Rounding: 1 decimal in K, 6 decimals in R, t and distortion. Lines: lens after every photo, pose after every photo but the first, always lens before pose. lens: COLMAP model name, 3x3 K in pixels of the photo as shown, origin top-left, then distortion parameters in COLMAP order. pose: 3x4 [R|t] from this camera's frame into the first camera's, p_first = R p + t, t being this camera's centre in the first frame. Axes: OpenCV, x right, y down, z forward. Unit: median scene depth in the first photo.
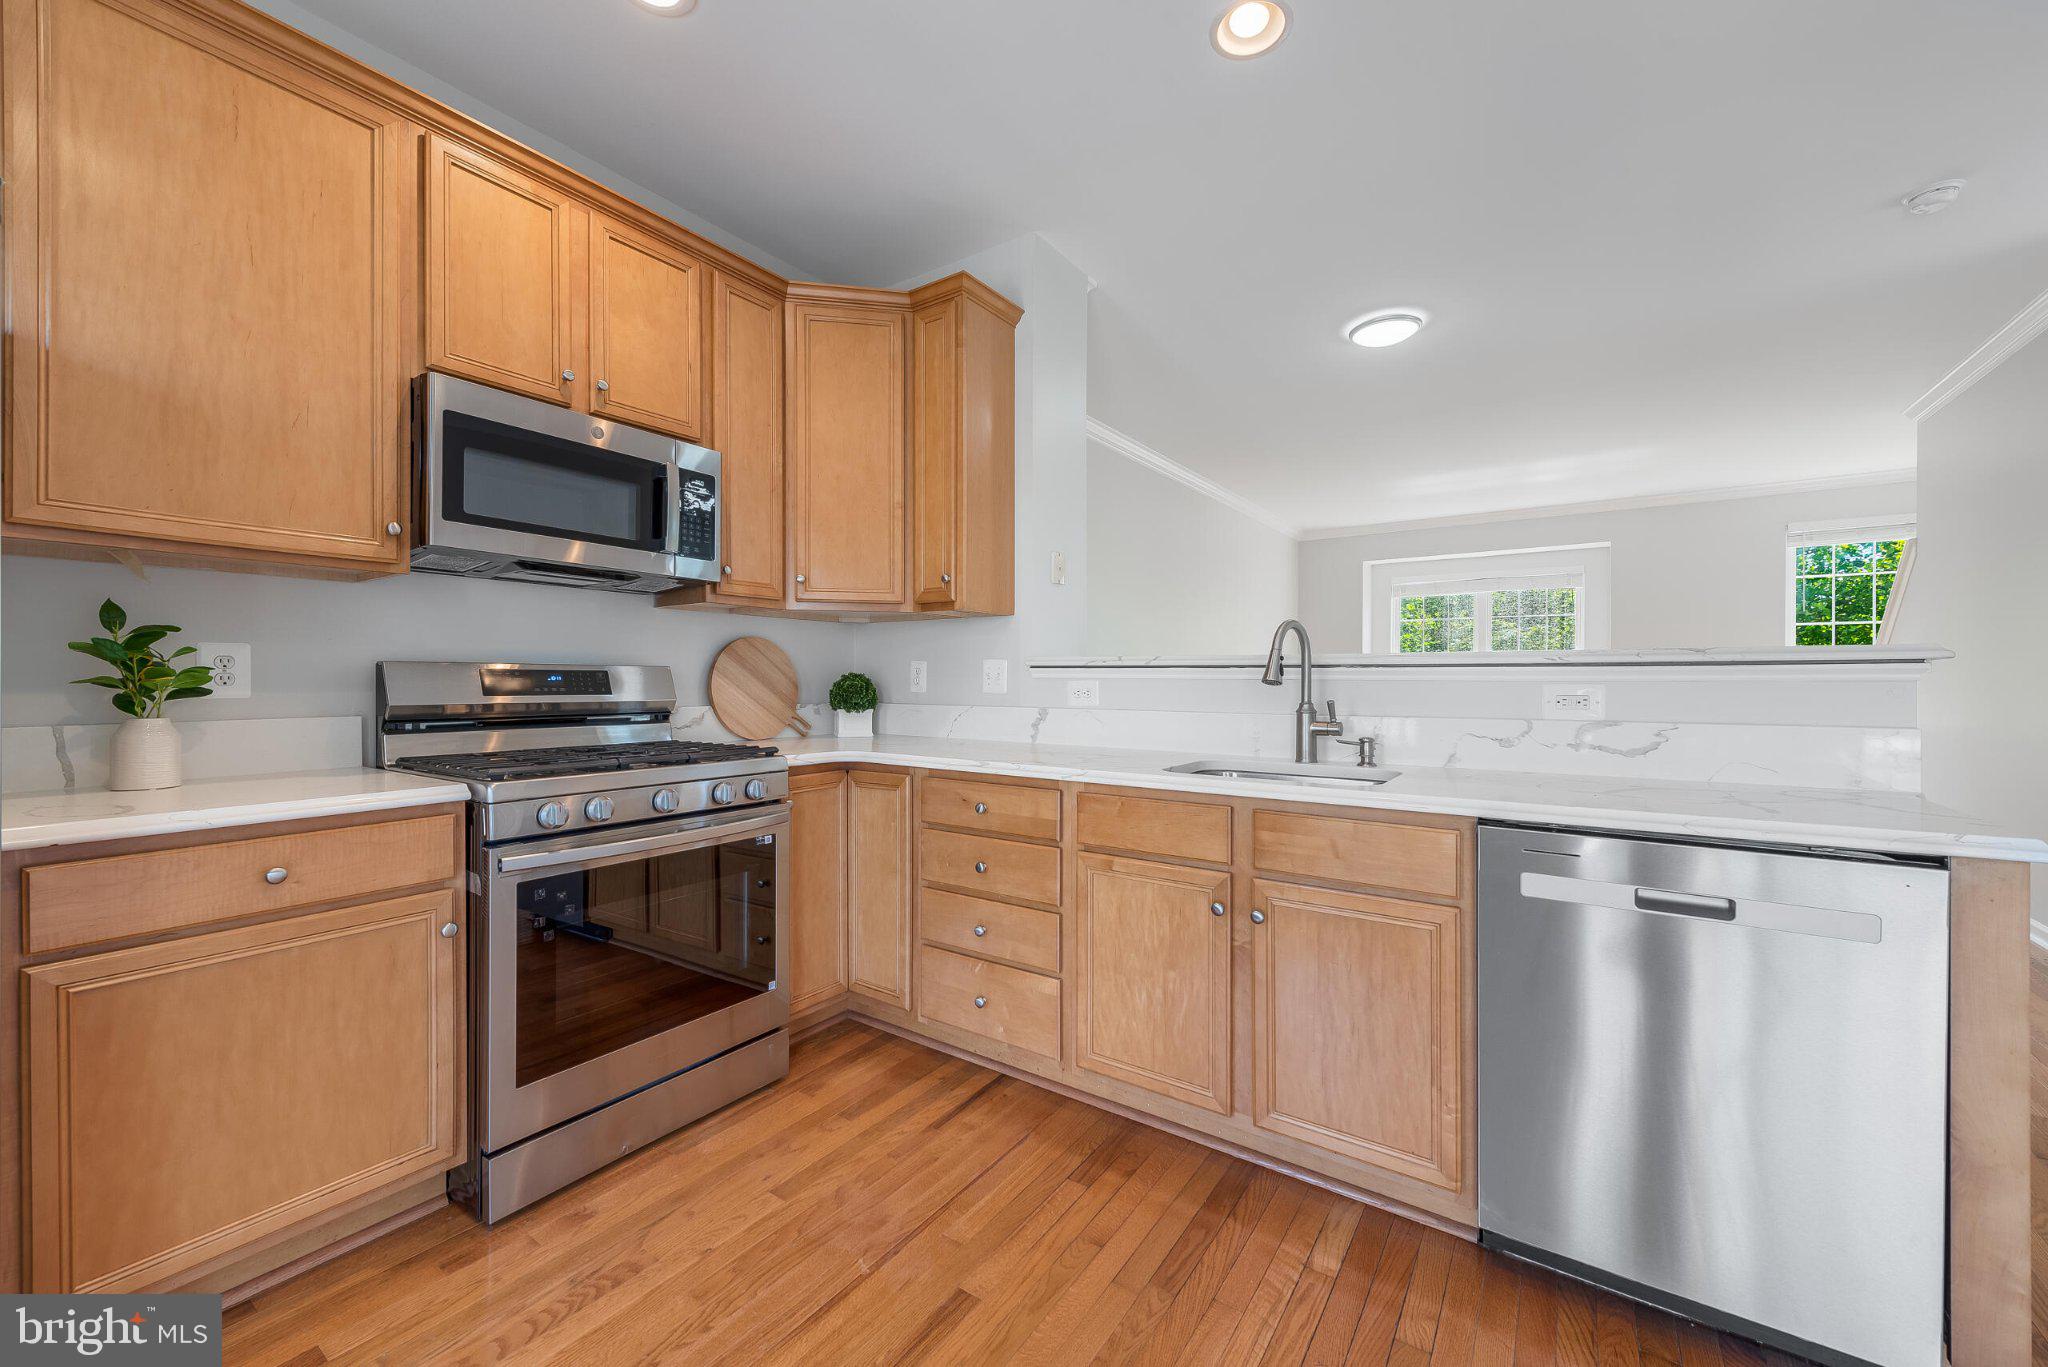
lens RADIAL K [[792.5, 0, 1022.4], [0, 792.5, 681.3], [0, 0, 1]] dist [0.009574, -0.000300]
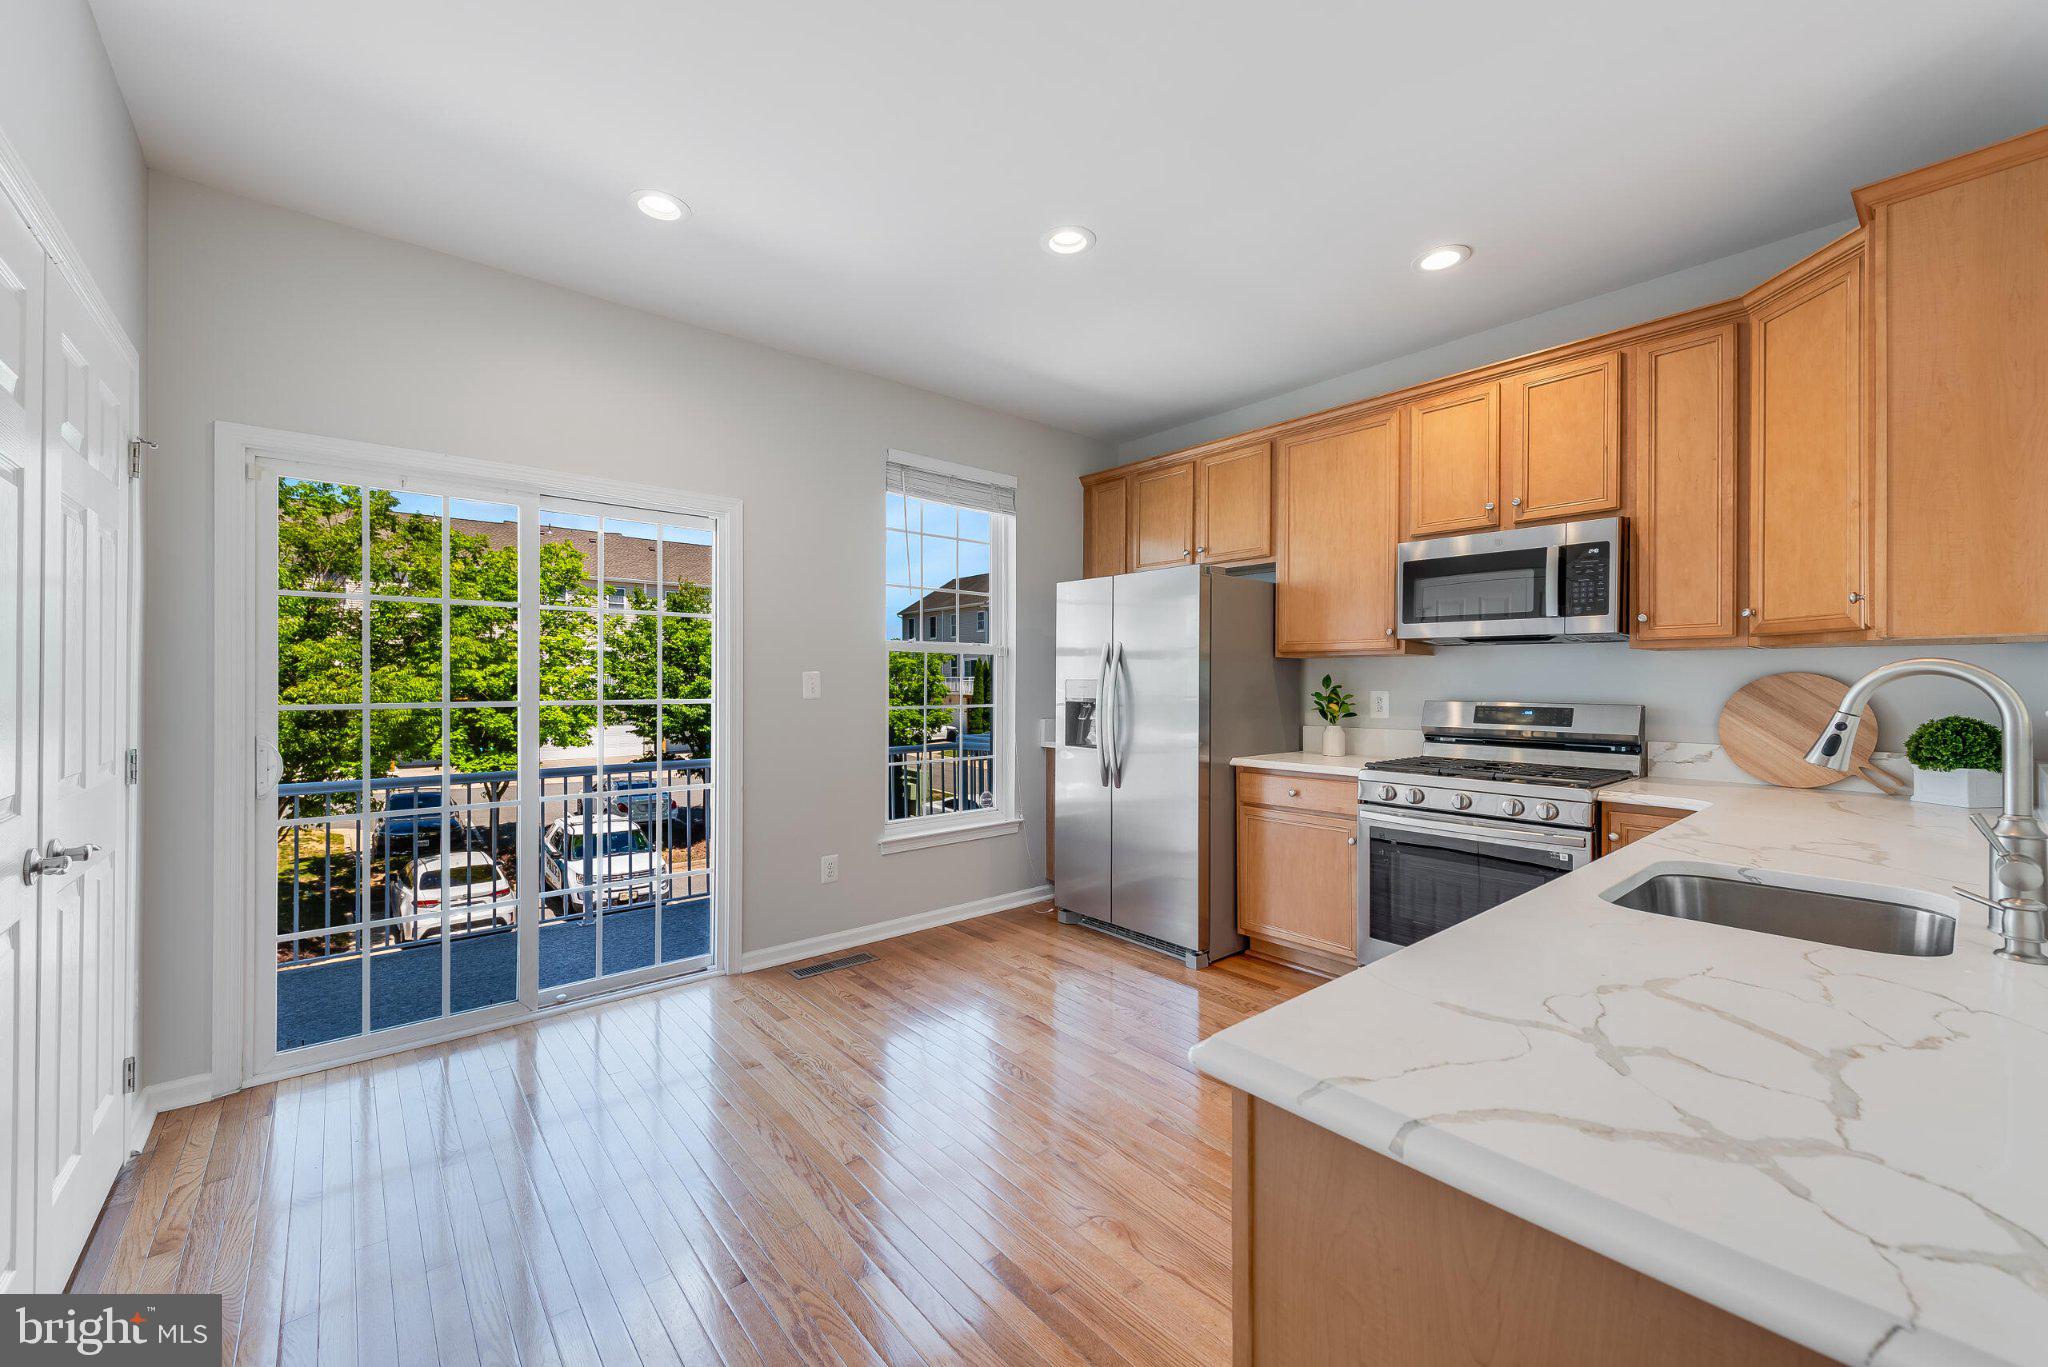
lens RADIAL K [[802.0, 0, 1017.7], [0, 802.0, 678.6], [0, 0, 1]] dist [0.004757, -0.000486]
pose [[-0.251449, -0.003502, -0.967864, 1.008639], [-0.003411, 0.999990, -0.002732, -0.057731], [0.967865, 0.002614, -0.251458, 0.498668]]
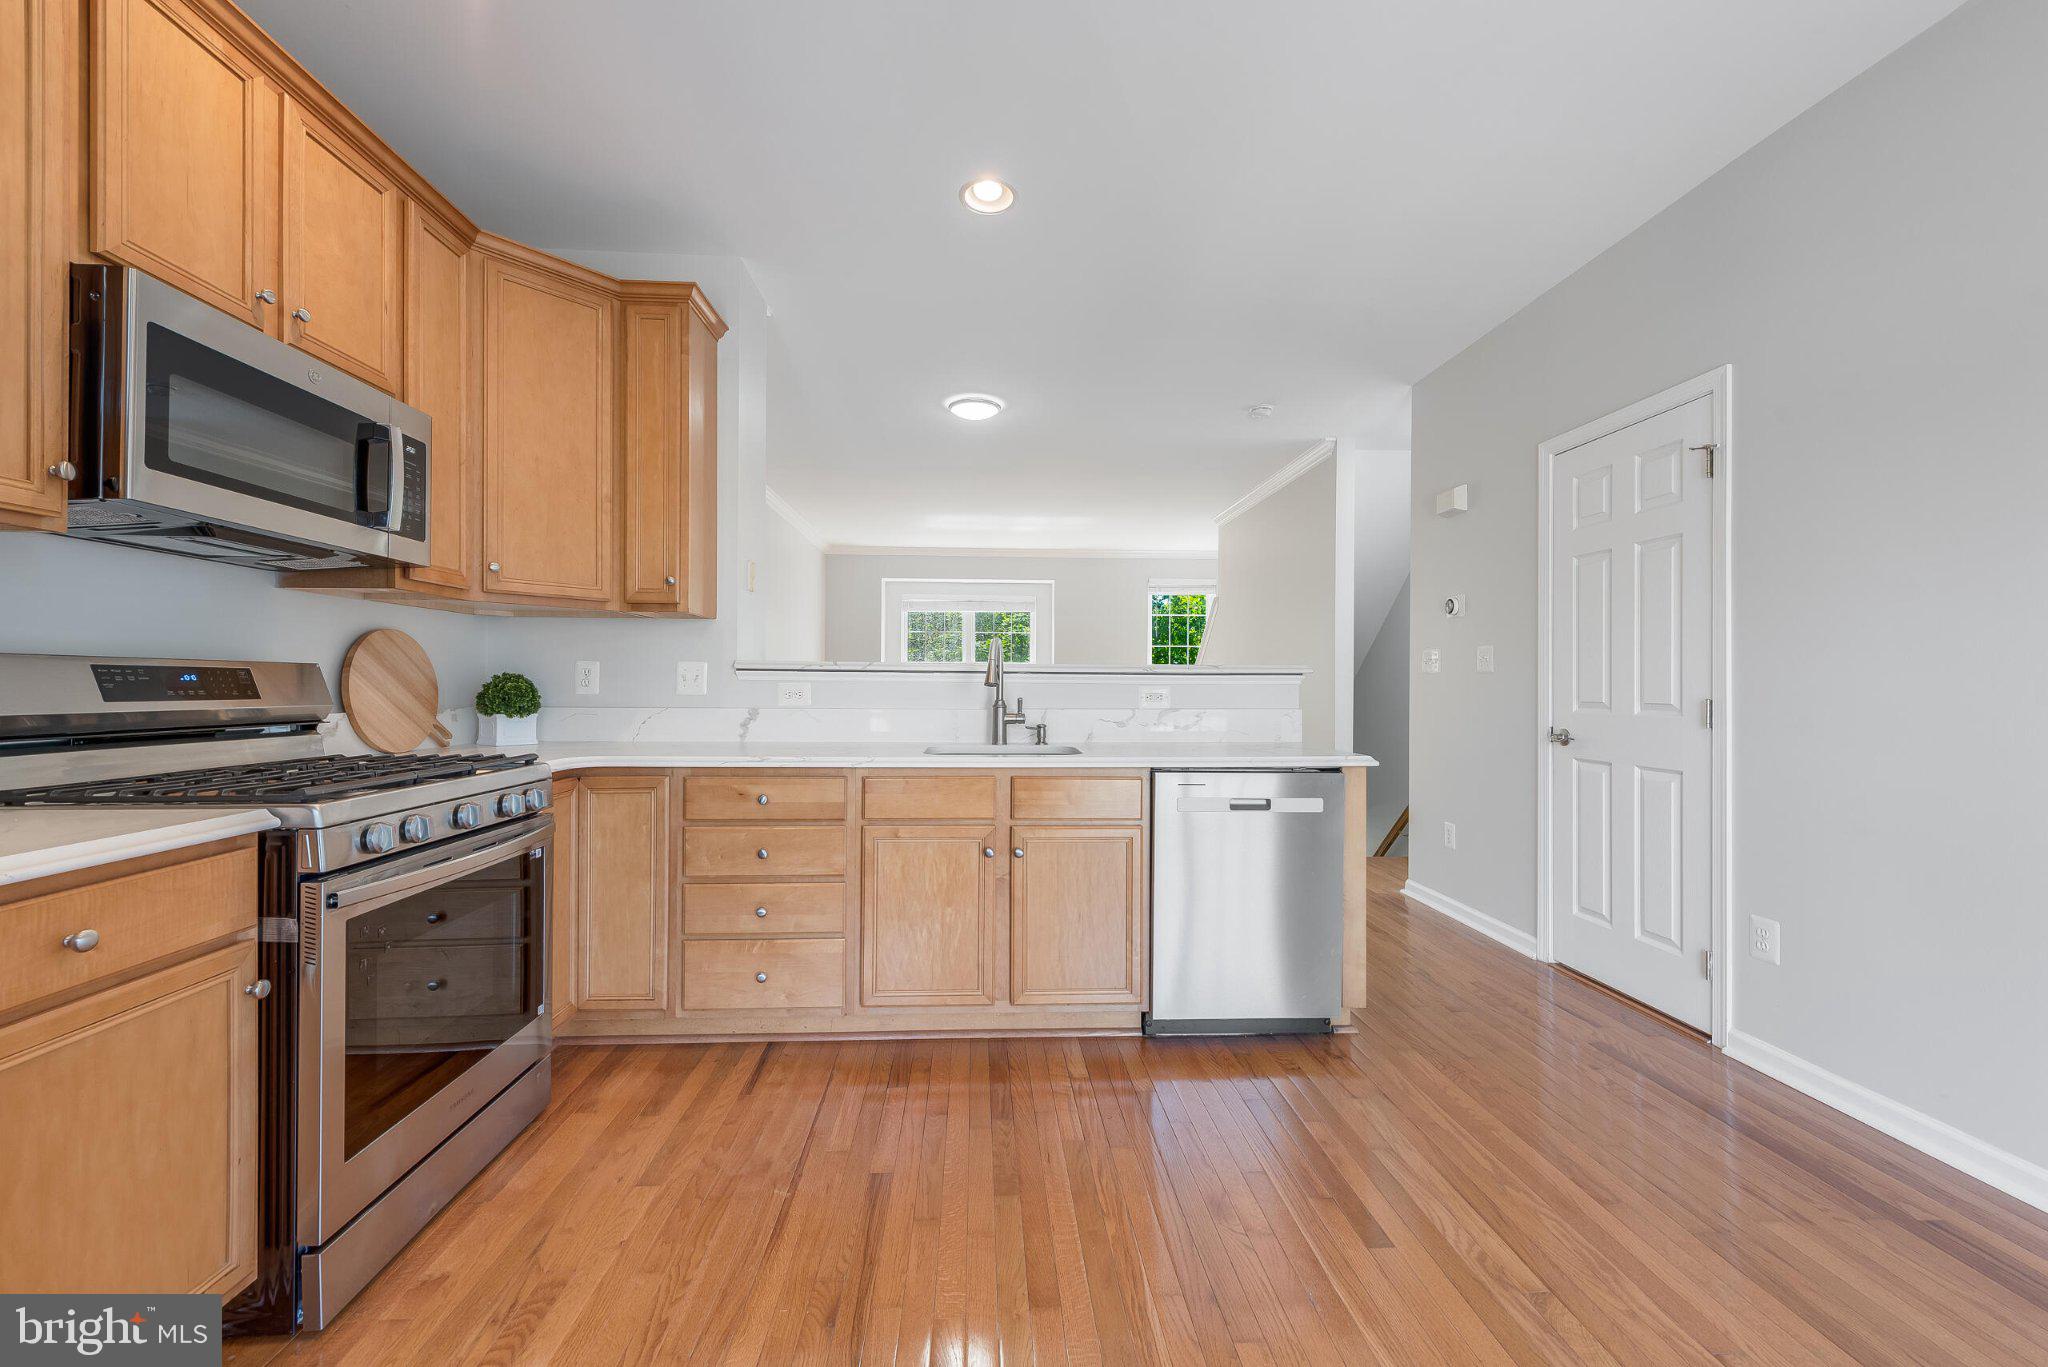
lens RADIAL K [[802.0, 0, 1017.7], [0, 802.0, 678.6], [0, 0, 1]] dist [0.004757, -0.000486]
pose [[0.789390, 0.005891, 0.613864, -0.442798], [-0.002231, 0.999975, -0.006728, 0.000455], [-0.613888, 0.003942, 0.789383, -0.085277]]
